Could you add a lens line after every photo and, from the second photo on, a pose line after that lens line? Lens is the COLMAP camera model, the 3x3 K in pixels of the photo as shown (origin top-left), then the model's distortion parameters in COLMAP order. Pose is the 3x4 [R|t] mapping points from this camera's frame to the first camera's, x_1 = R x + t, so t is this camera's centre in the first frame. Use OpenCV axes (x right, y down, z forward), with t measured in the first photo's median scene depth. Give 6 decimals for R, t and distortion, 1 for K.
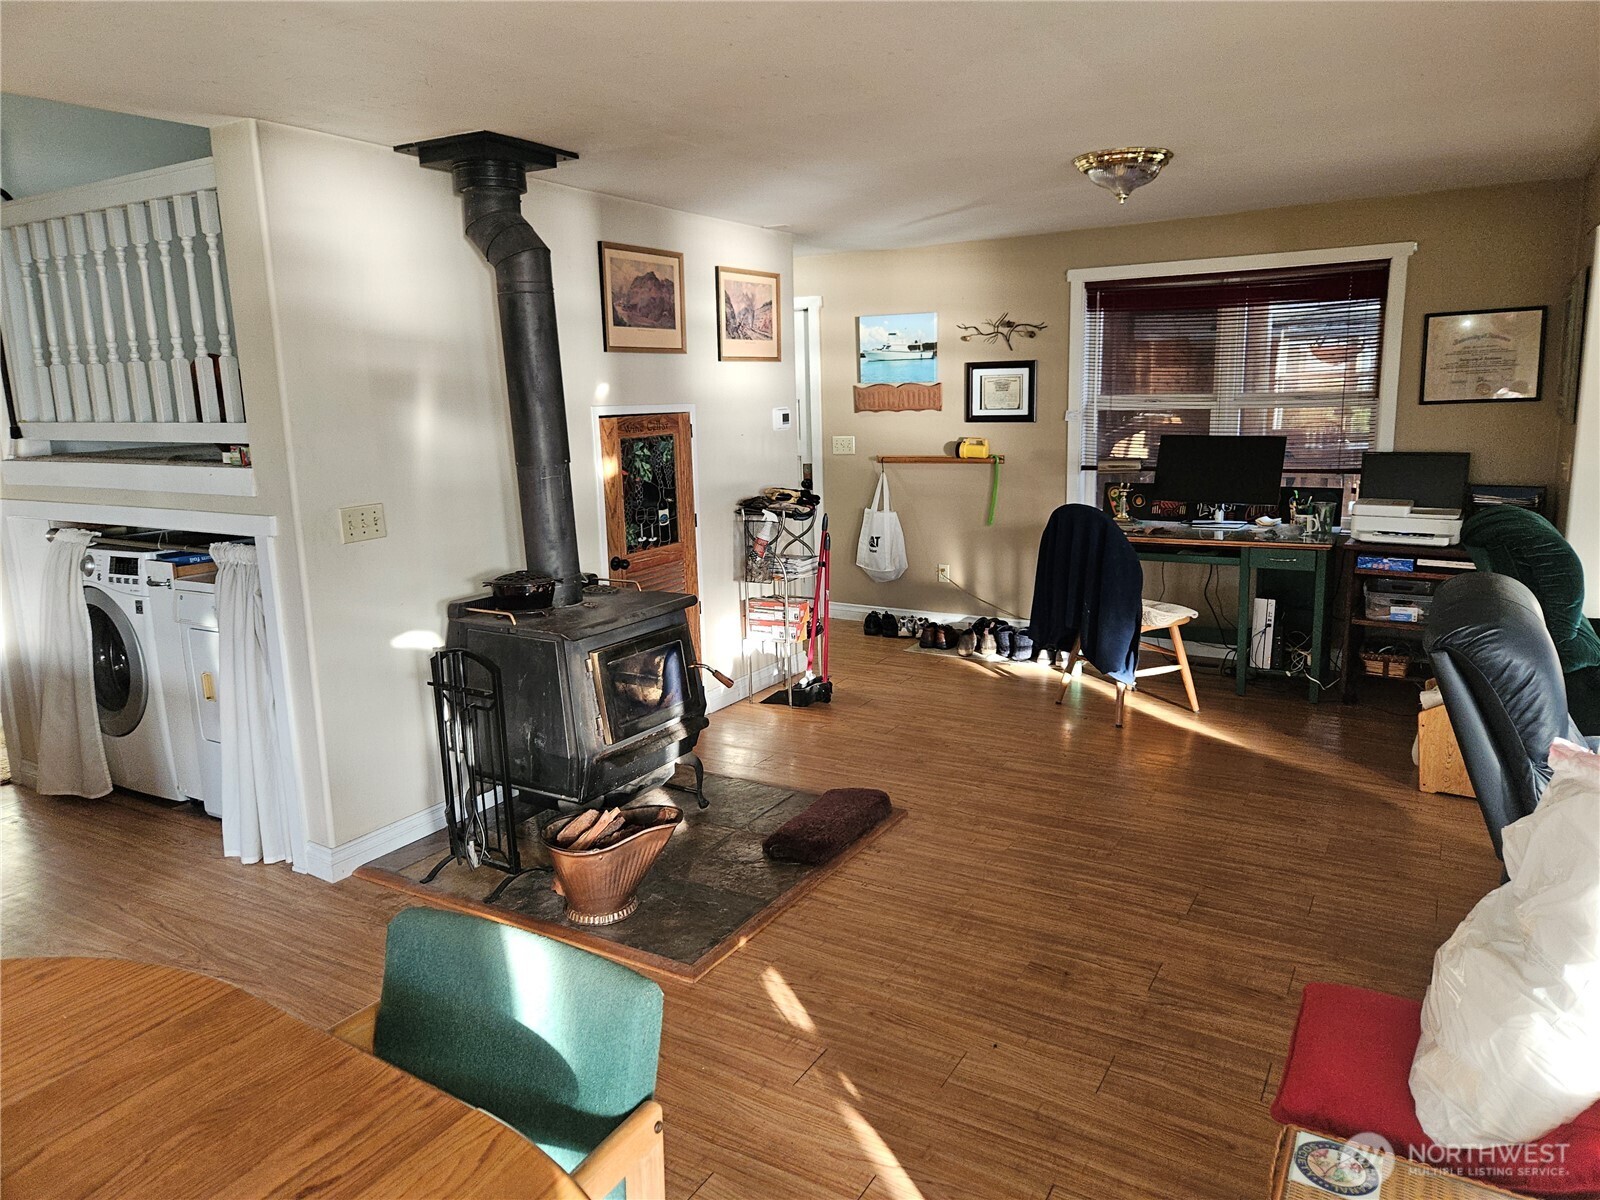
lens RADIAL K [[1079.5, 0, 800.1], [0, 1079.5, 575.6], [0, 0, 1]] dist [0.027551, -0.000129]
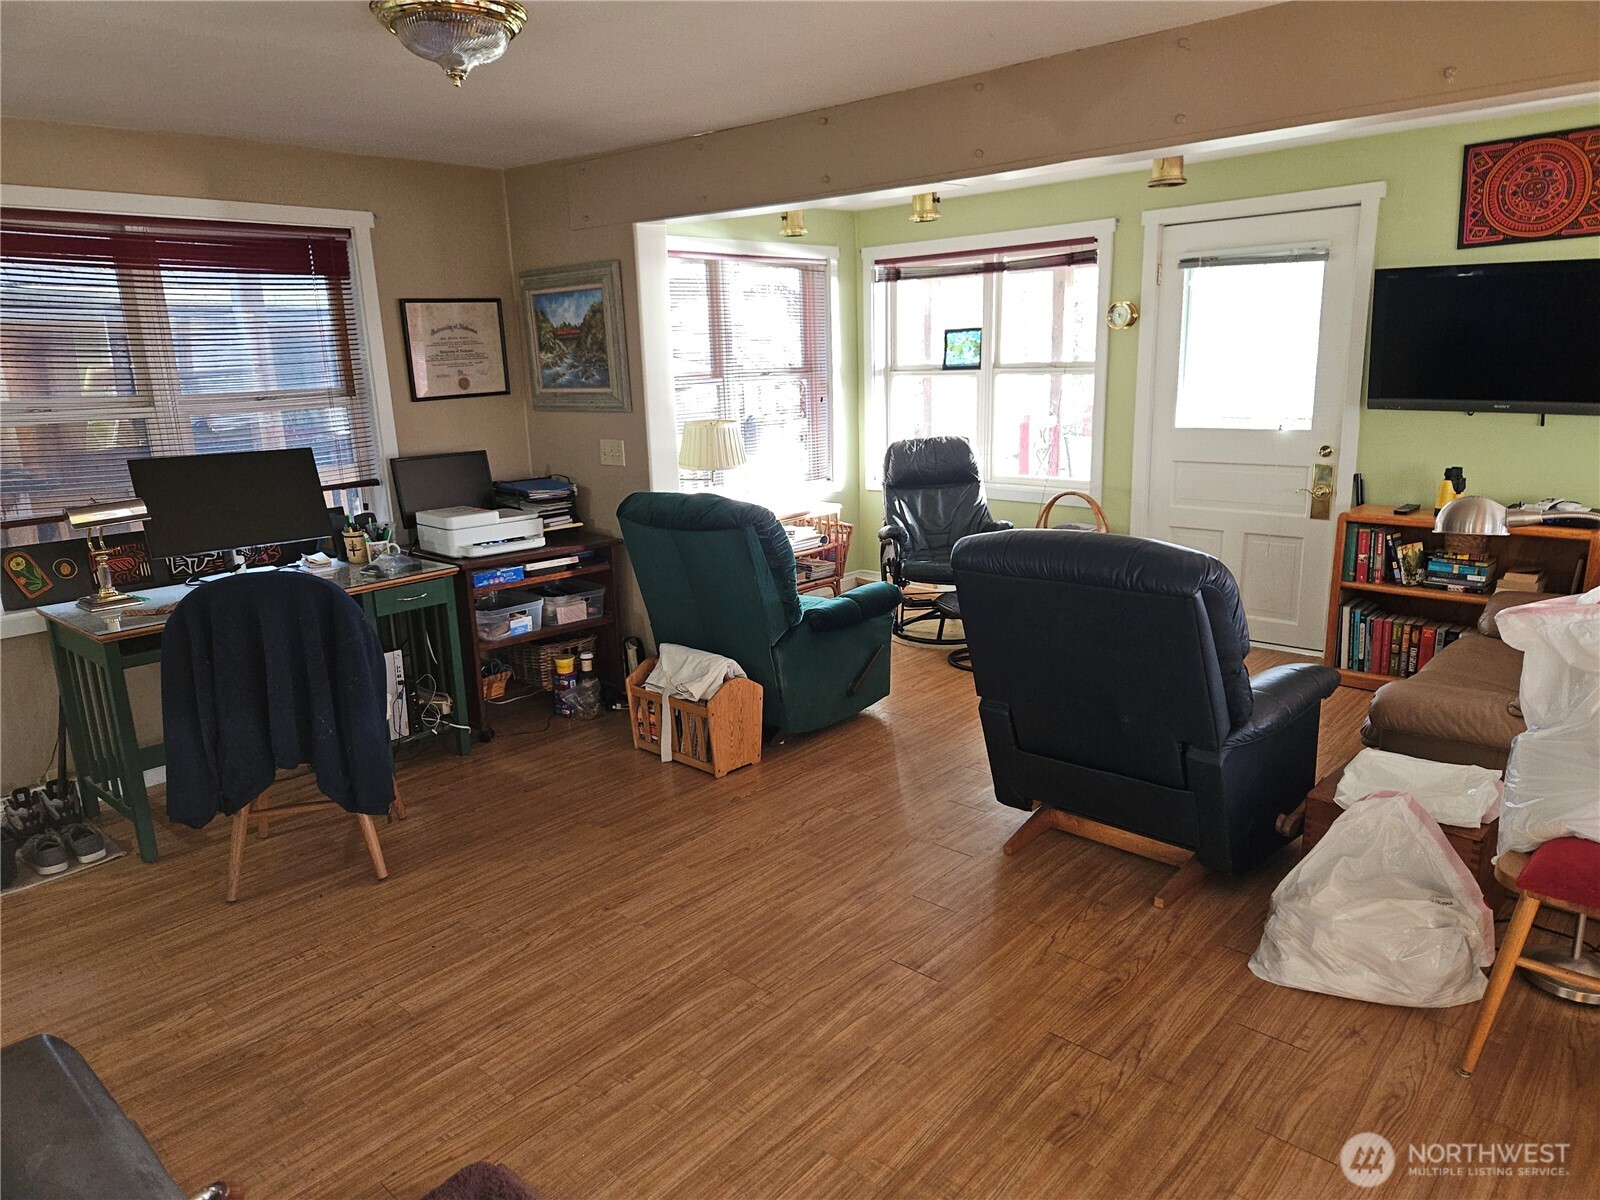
lens RADIAL K [[1059.6, 0, 800.0], [0, 1059.6, 600.0], [0, 0, 1]] dist [0.065966, -0.055657]
pose [[0.186655, -0.206354, 0.960509, -0.268555], [0.196544, 0.965770, 0.169290, -0.093053], [-0.962564, 0.157183, 0.220824, 0.570602]]
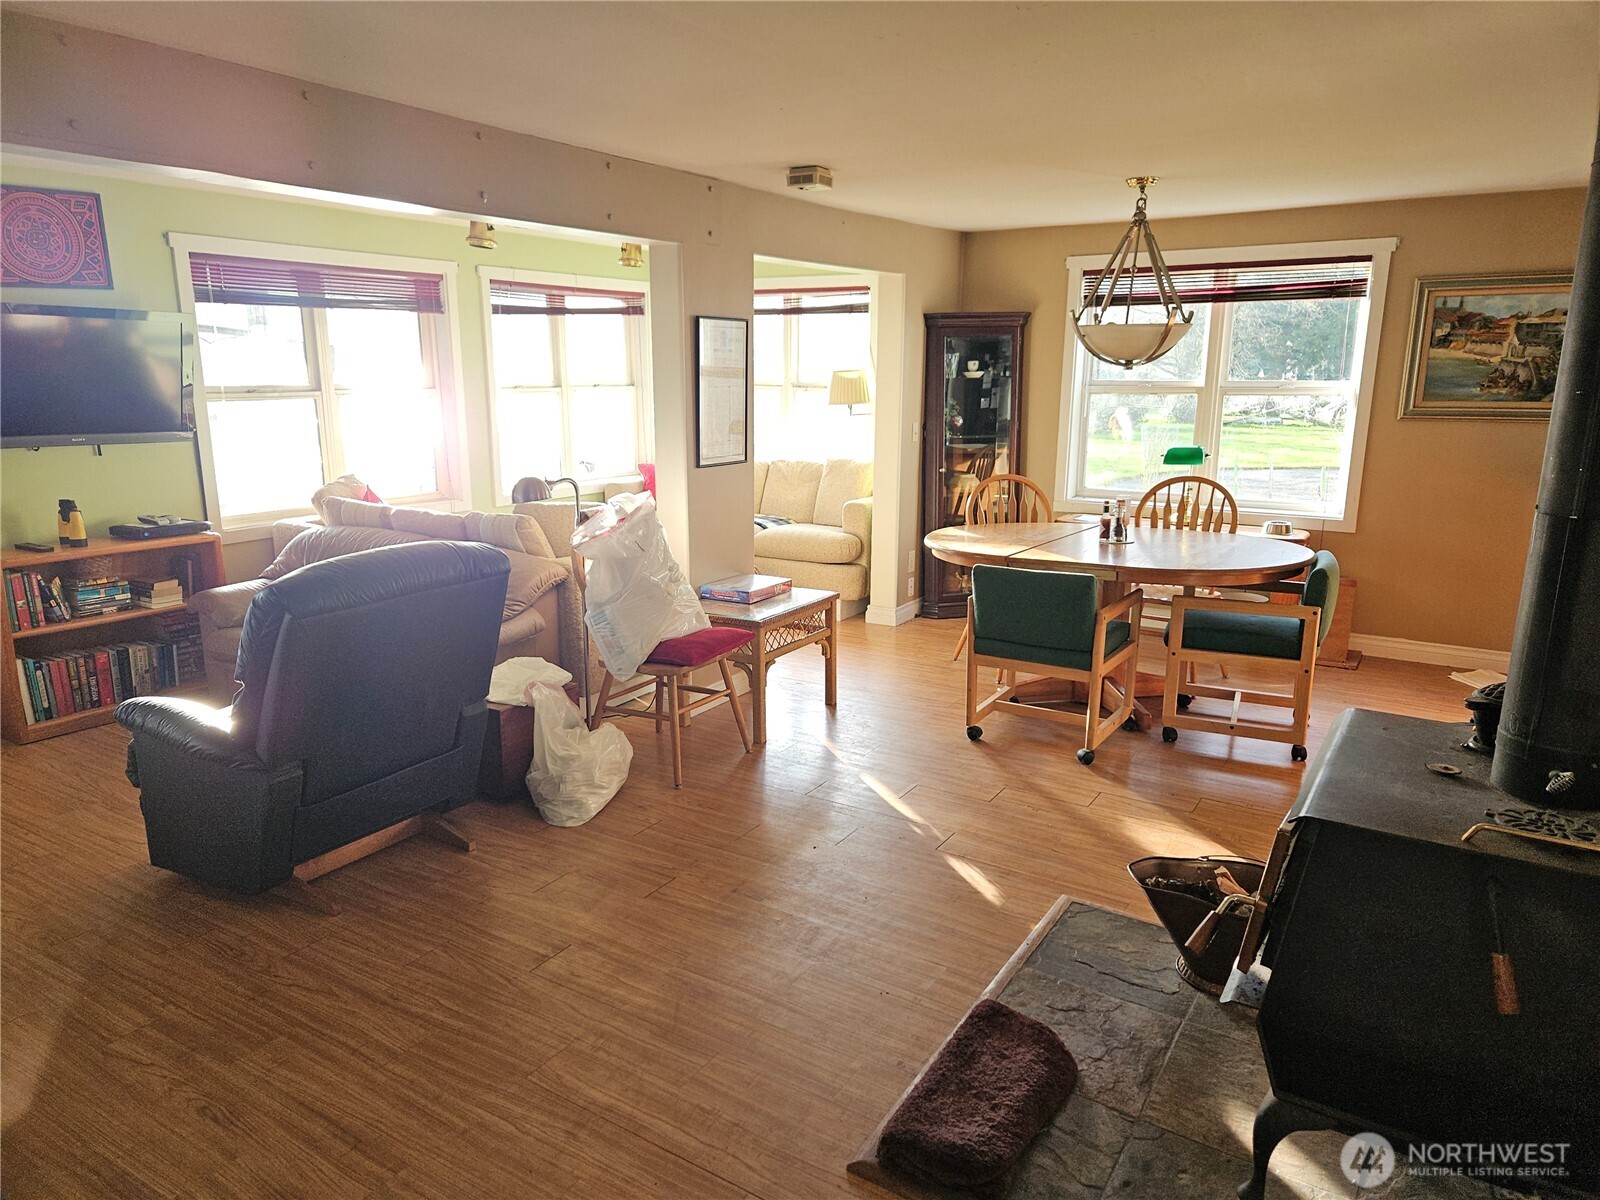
lens RADIAL K [[1059.6, 0, 800.0], [0, 1059.6, 600.0], [0, 0, 1]] dist [0.065966, -0.055657]
pose [[-0.999564, 0.022401, 0.019246, 0.088032], [0.028090, 0.922315, 0.385417, -0.206415], [-0.009117, 0.385789, -0.922542, 1.137940]]
